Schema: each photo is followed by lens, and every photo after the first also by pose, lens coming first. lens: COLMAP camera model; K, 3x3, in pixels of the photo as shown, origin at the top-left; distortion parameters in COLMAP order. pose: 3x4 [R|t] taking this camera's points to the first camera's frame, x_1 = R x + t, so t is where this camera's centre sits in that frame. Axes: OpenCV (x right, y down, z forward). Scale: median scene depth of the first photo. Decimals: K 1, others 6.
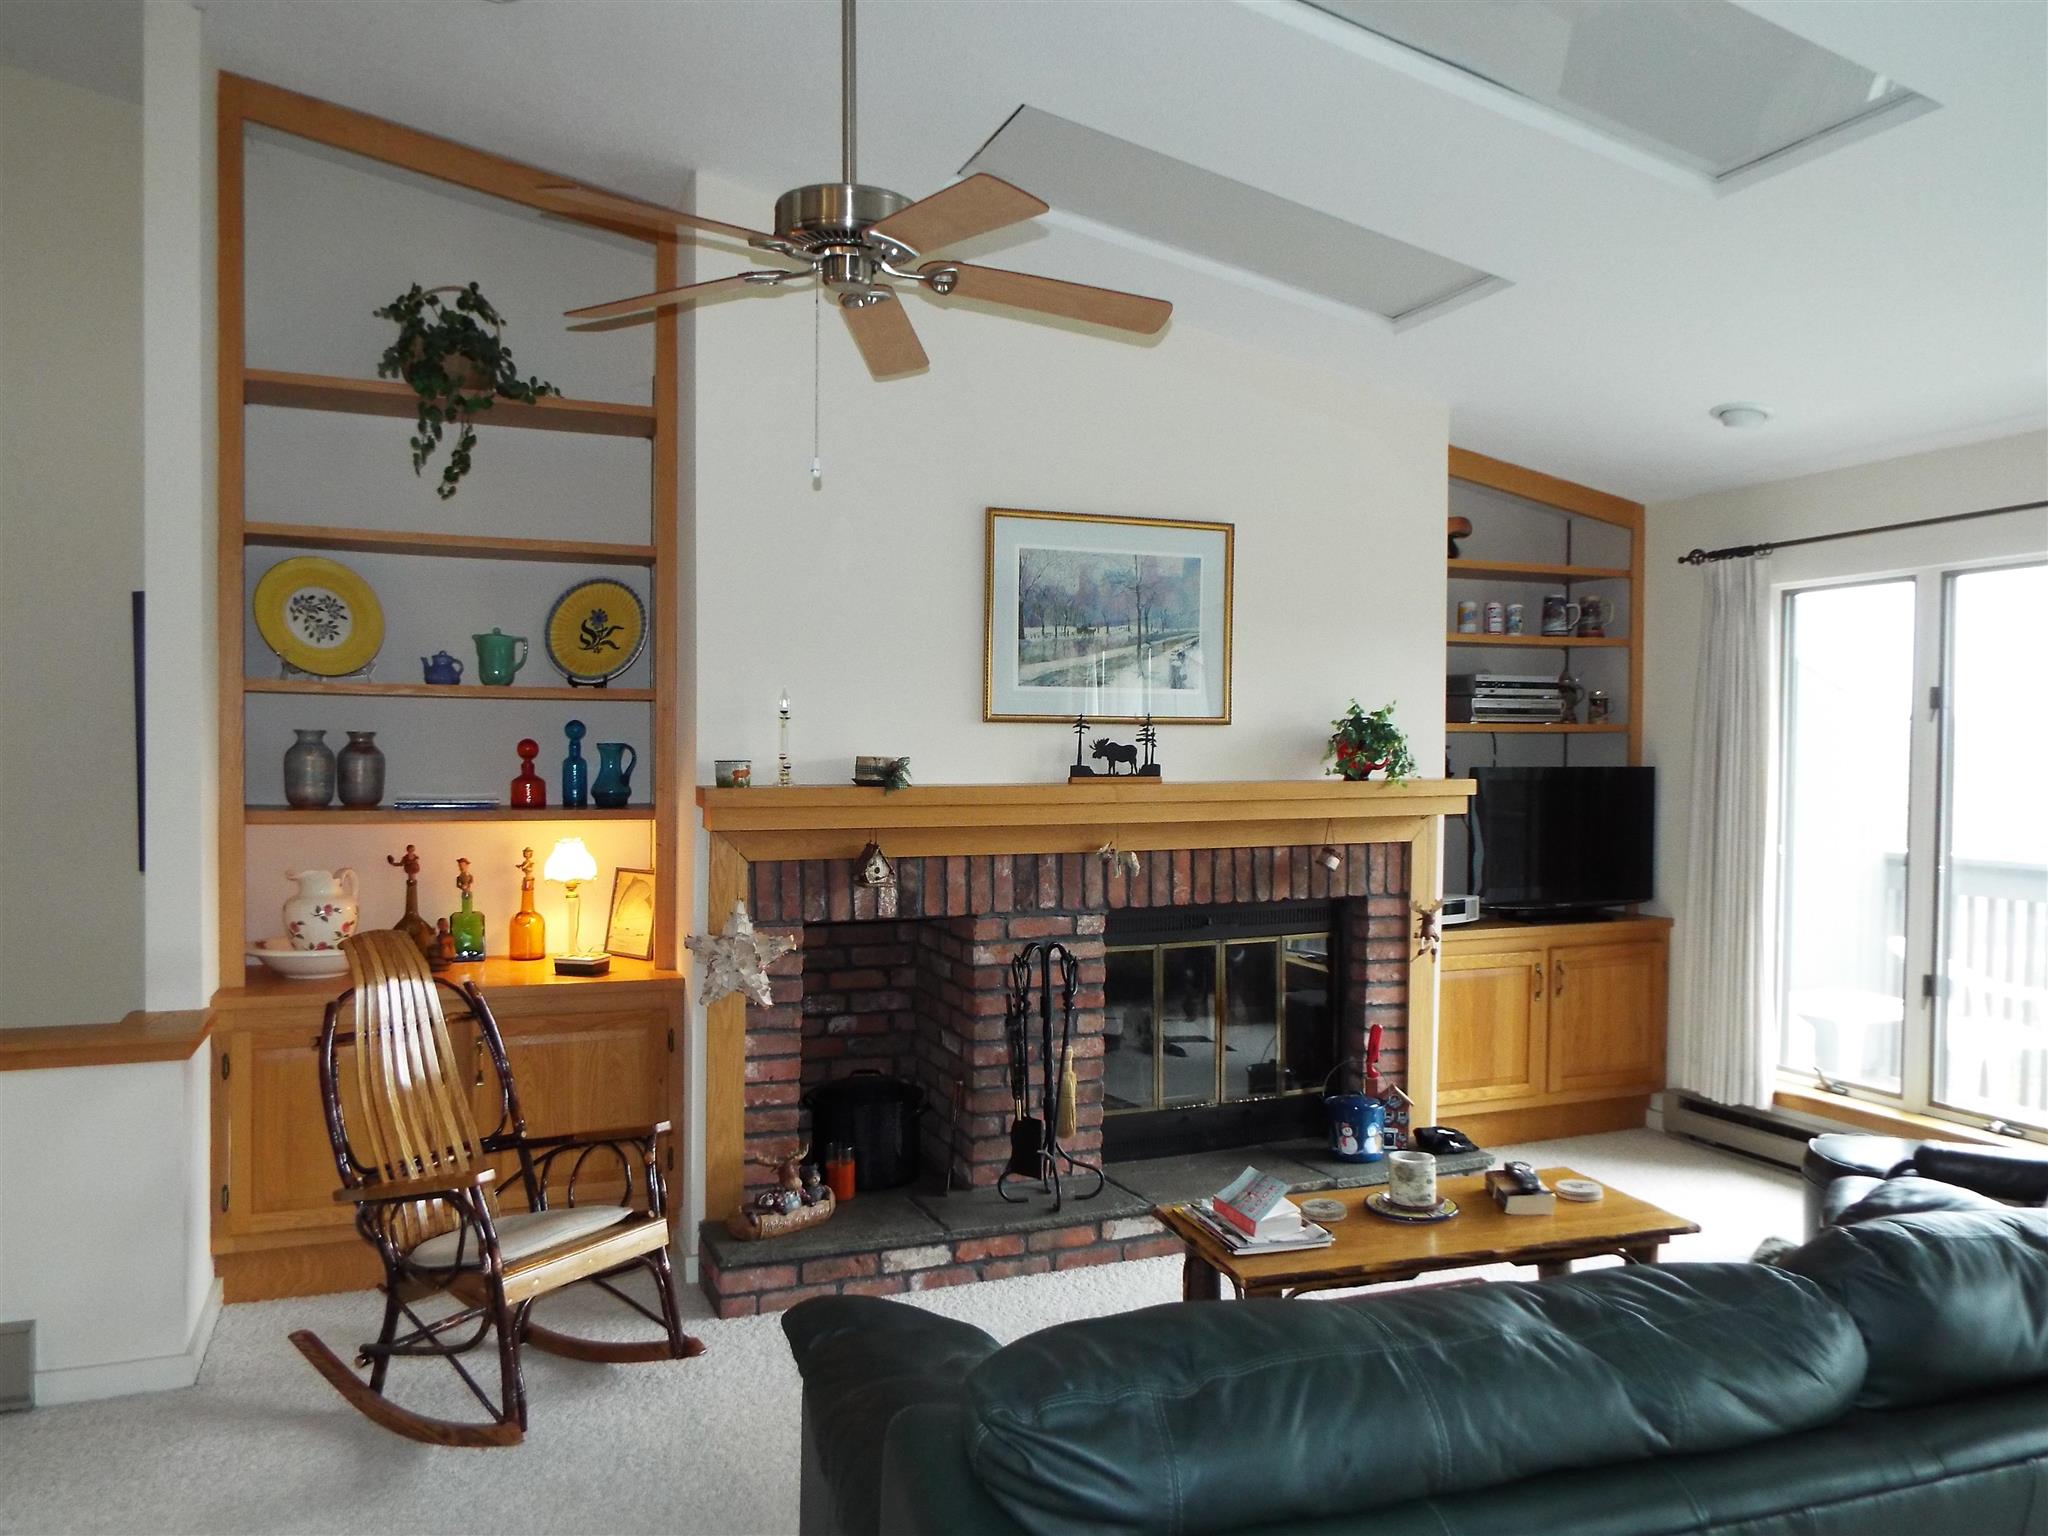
lens RADIAL K [[1511.5, 0, 1025.2], [0, 1511.5, 768.4], [0, 0, 1]] dist [-0.005065, 0.024303]
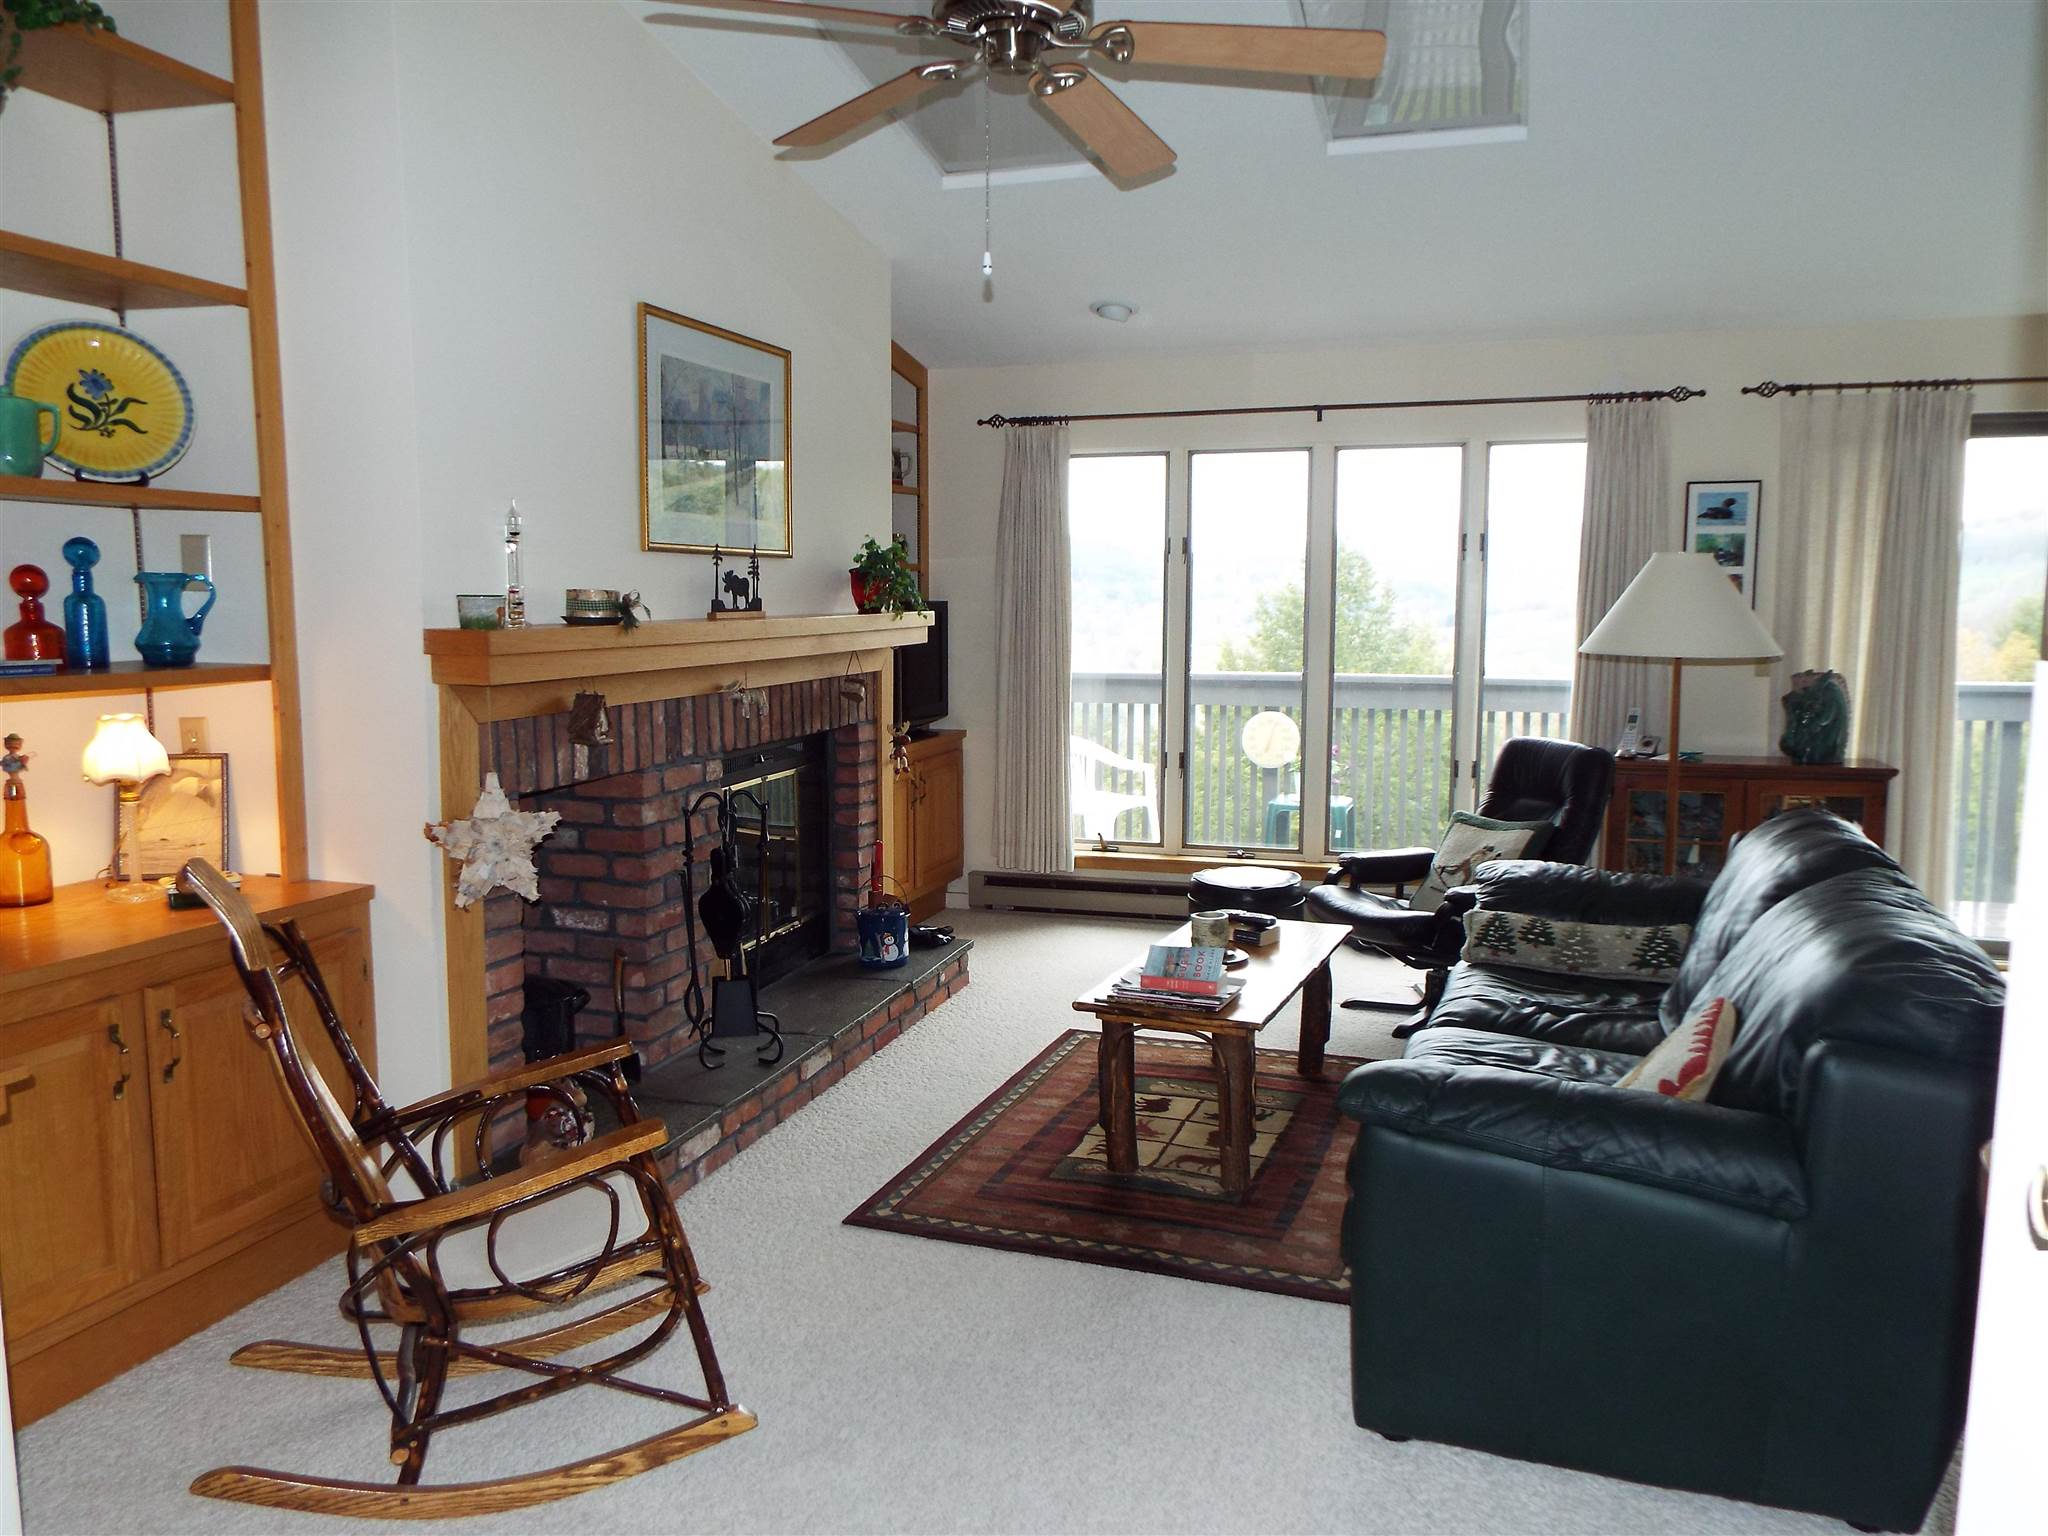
lens RADIAL K [[1511.5, 0, 1025.2], [0, 1511.5, 767.0], [0, 0, 1]] dist [-0.005065, 0.024303]
pose [[0.642366, -0.092016, 0.760854, -0.553019], [0.018562, 0.994343, 0.104583, 0.006576], [-0.766173, -0.053058, 0.640440, 0.252224]]
